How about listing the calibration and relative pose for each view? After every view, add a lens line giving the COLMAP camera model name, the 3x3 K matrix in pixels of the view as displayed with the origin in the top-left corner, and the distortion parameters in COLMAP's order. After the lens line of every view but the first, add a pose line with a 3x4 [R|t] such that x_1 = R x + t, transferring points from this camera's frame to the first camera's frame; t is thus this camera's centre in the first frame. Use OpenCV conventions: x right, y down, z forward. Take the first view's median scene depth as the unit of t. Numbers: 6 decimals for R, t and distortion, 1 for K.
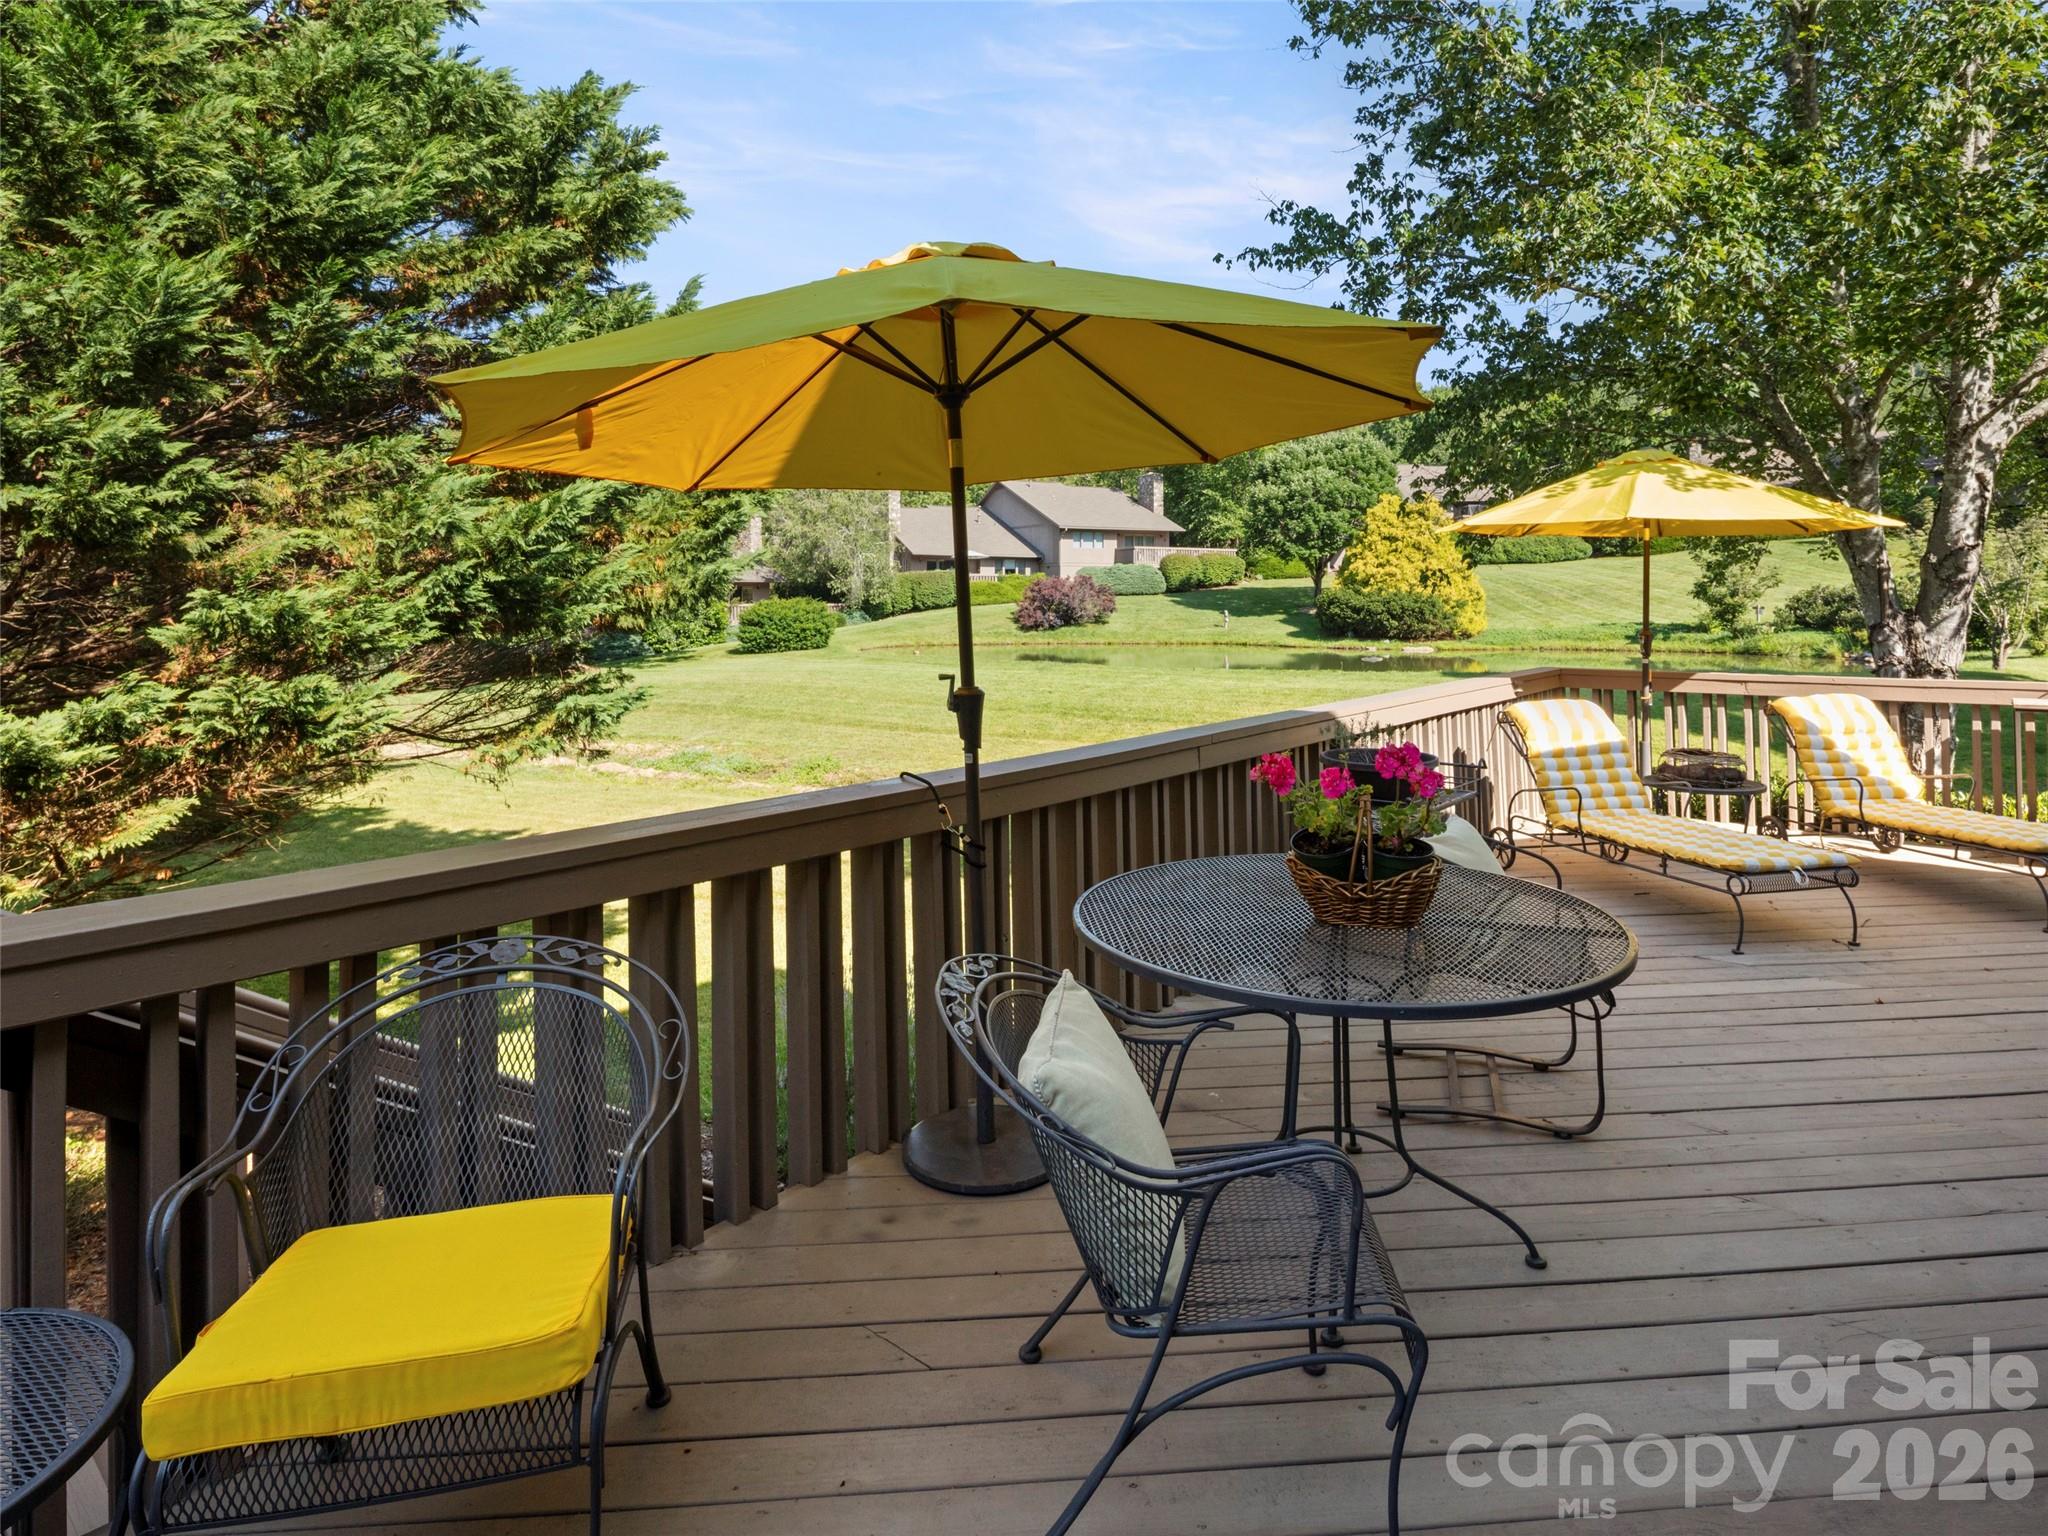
lens RADIAL K [[1120.4, 0, 1040.9], [0, 1120.4, 594.9], [0, 0, 1]] dist [-0.000509, -0.000823]
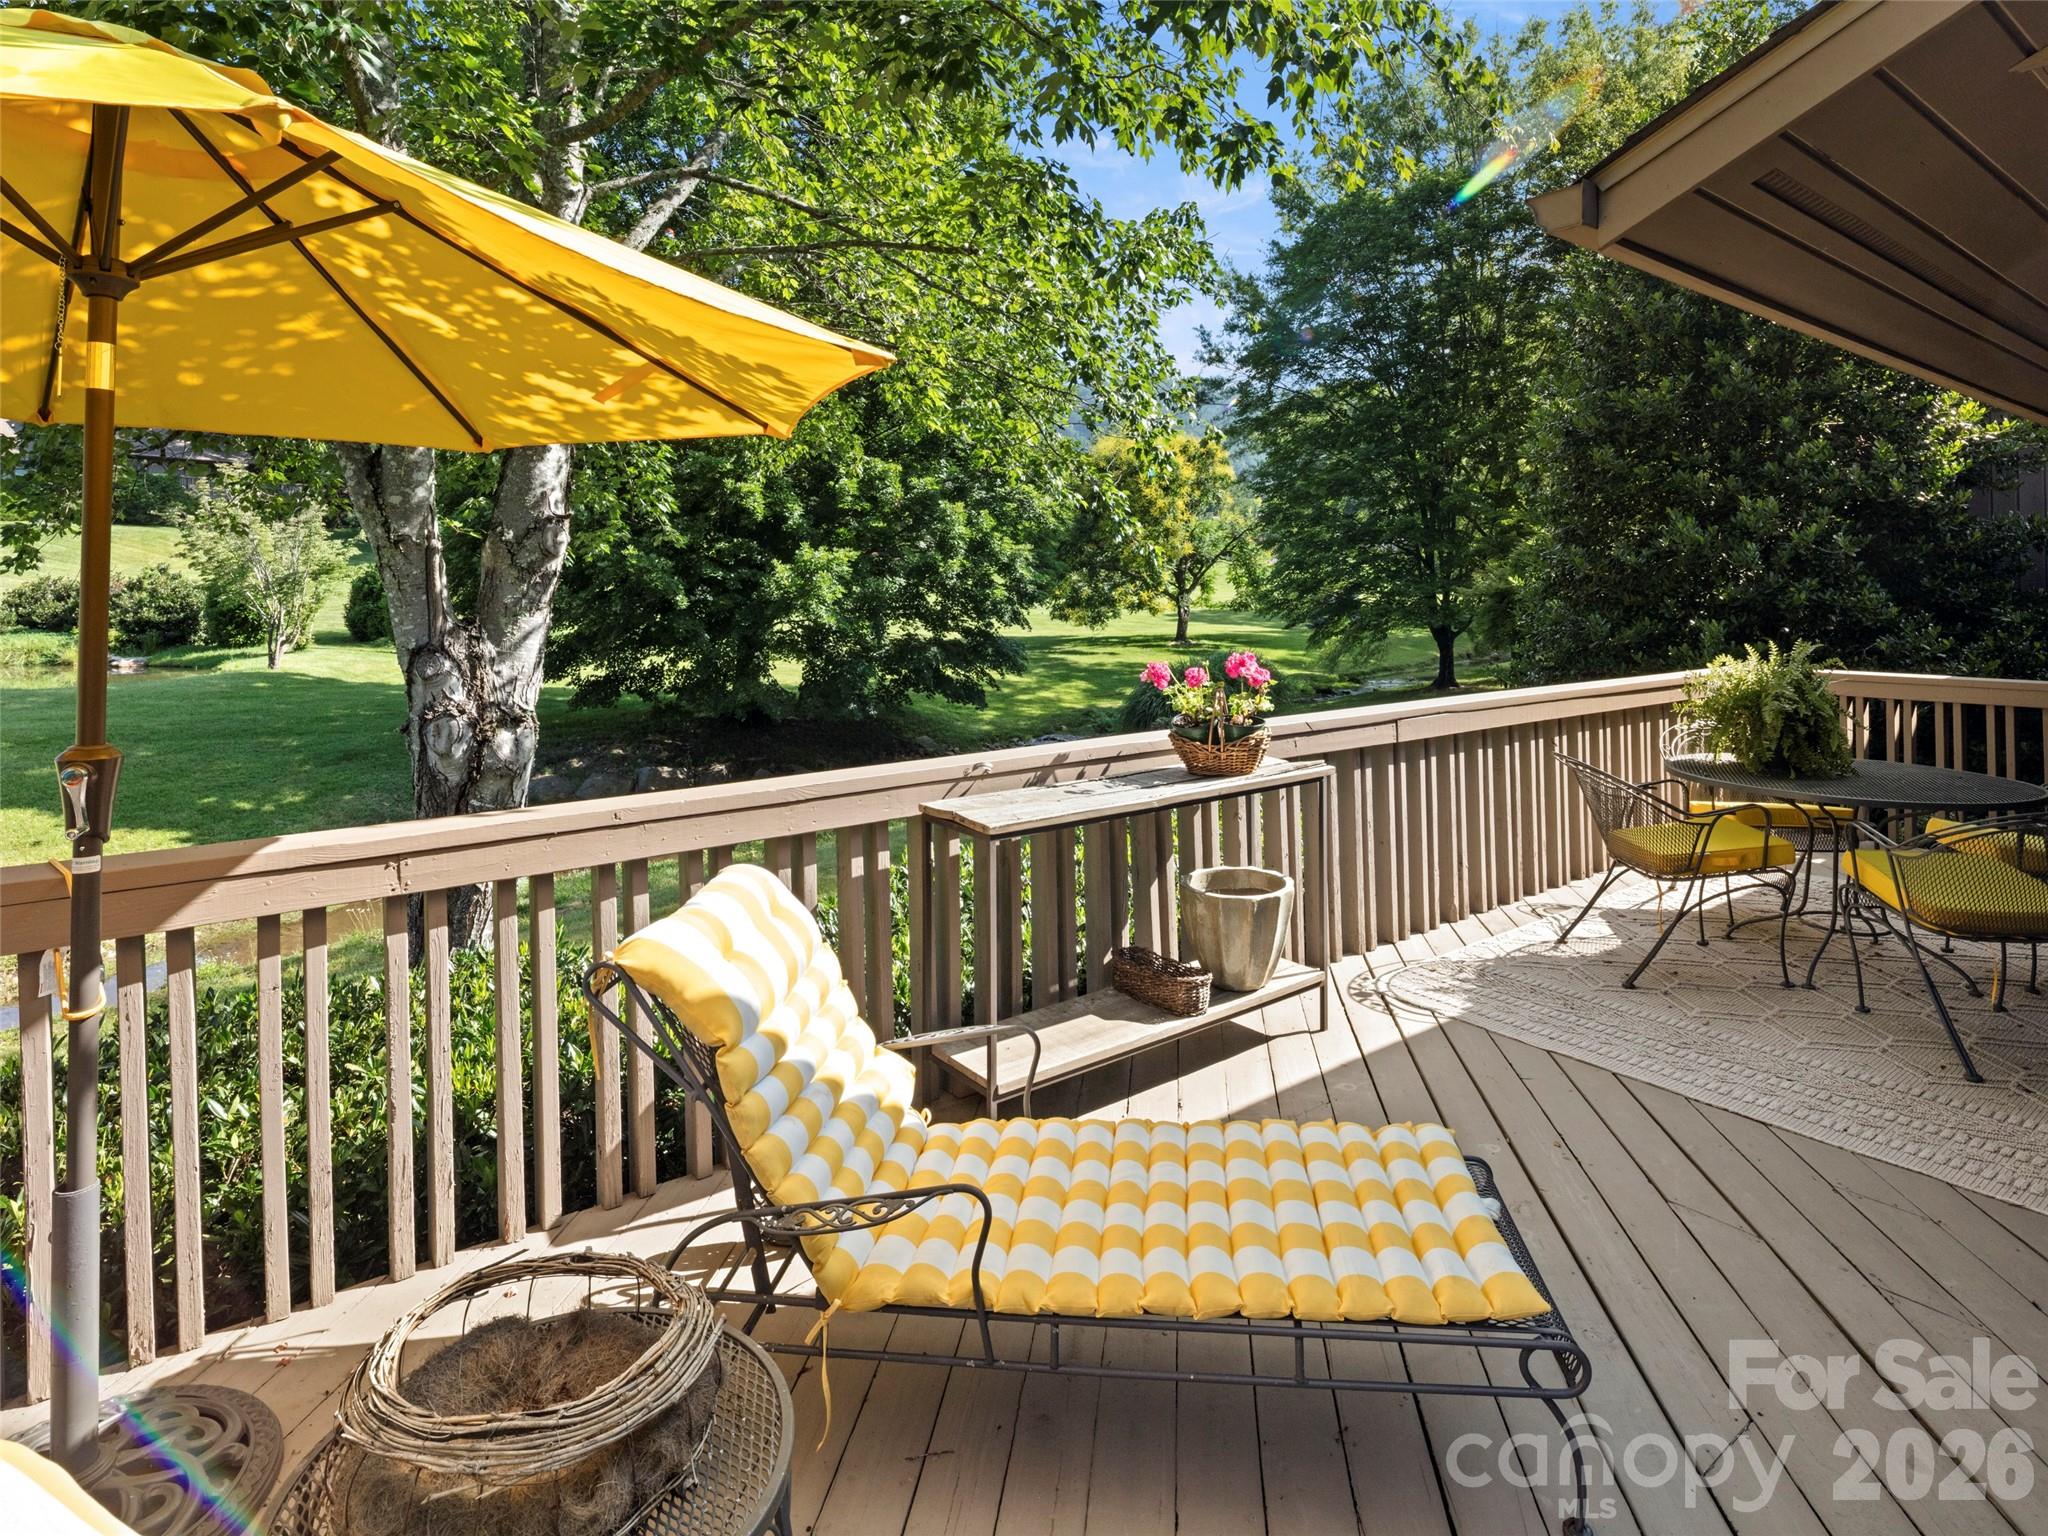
lens RADIAL K [[1112.1, 0, 1040.7], [0, 1112.1, 575.8], [0, 0, 1]] dist [0.003314, -0.002621]
pose [[0.215723, 0.014056, 0.976354, 0.103570], [-0.003276, 0.999901, -0.013671, -0.001031], [-0.976449, -0.000250, 0.215747, 0.223746]]
